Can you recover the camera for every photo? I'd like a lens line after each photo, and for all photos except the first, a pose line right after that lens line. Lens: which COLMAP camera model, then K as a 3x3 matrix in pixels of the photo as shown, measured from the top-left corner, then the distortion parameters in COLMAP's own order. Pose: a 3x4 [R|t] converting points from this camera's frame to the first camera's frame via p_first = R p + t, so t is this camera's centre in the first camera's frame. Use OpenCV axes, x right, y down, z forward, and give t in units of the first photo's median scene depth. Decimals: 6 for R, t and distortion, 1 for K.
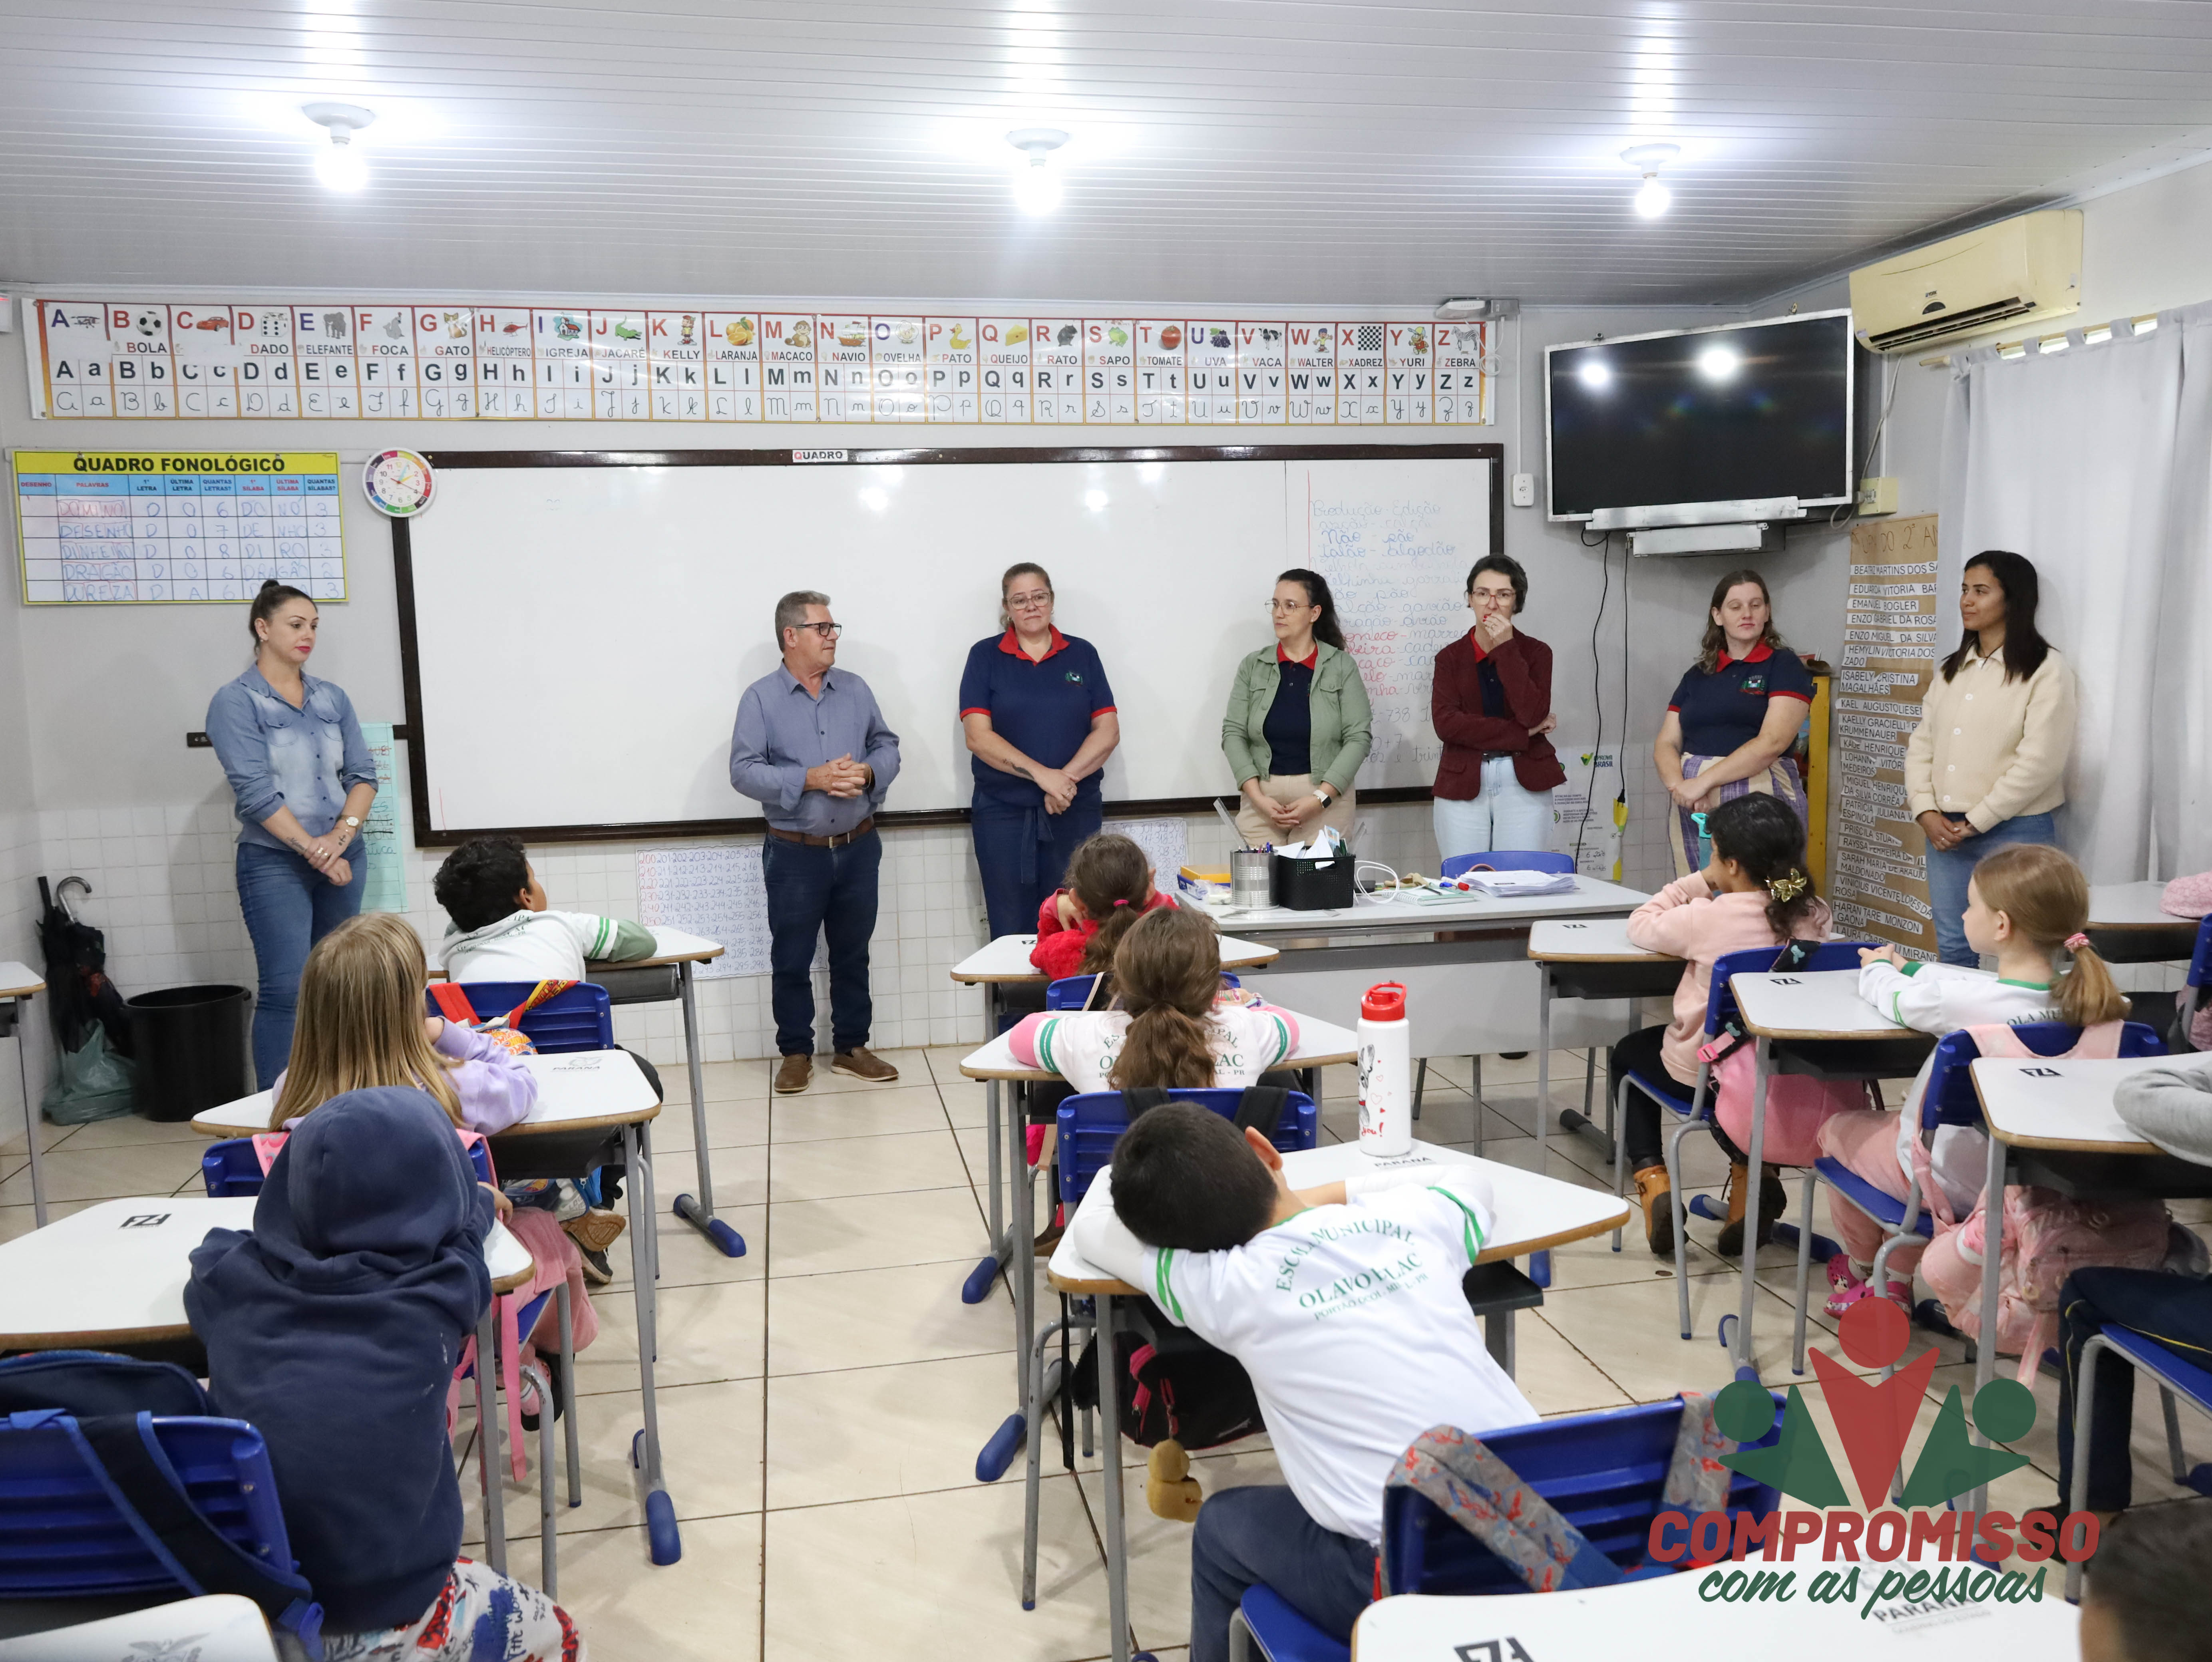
lens RADIAL K [[1760.5, 0, 1105.3], [0, 1760.5, 832.3], [0, 0, 1]] dist [-0.004383, -0.038220]
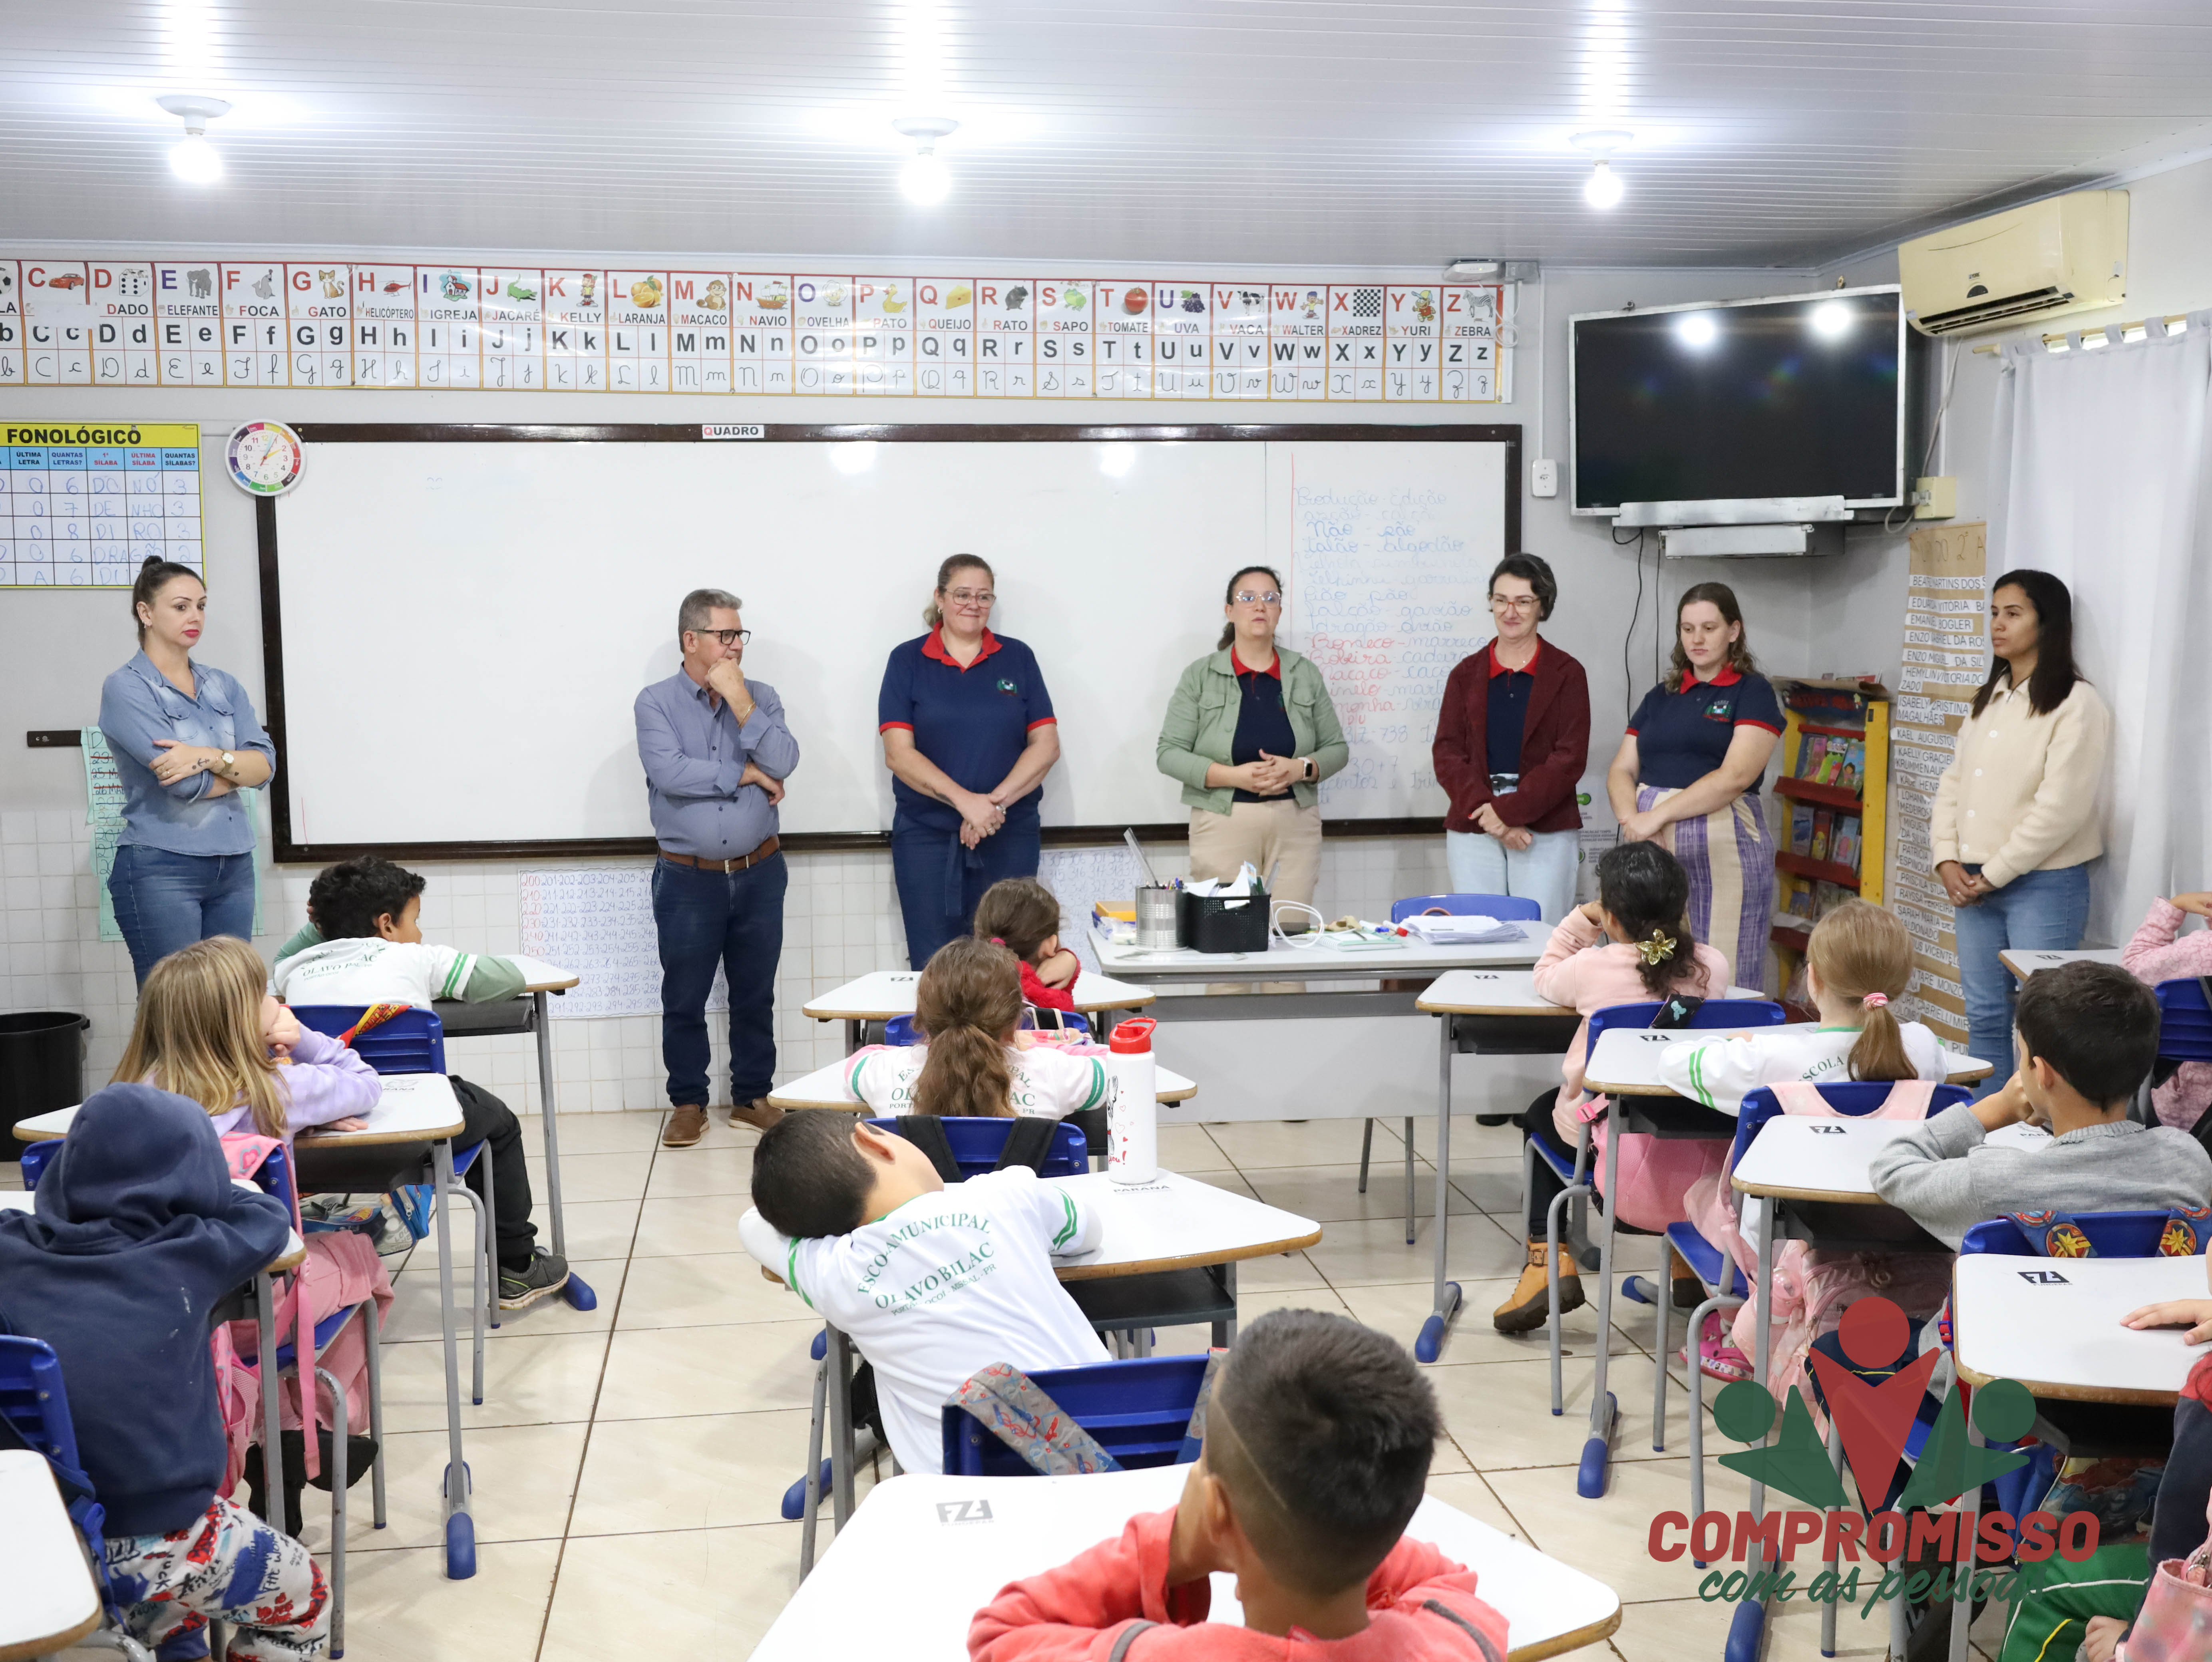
lens RADIAL K [[2305.9, 0, 1117.4], [0, 2305.9, 833.8], [0, 0, 1]] dist [-0.030752, 0.000000]
pose [[0.998920, 0.022743, -0.040523, 0.086931], [-0.023154, 0.999685, -0.009710, -0.004236], [0.040290, 0.010638, 0.999131, -0.156976]]
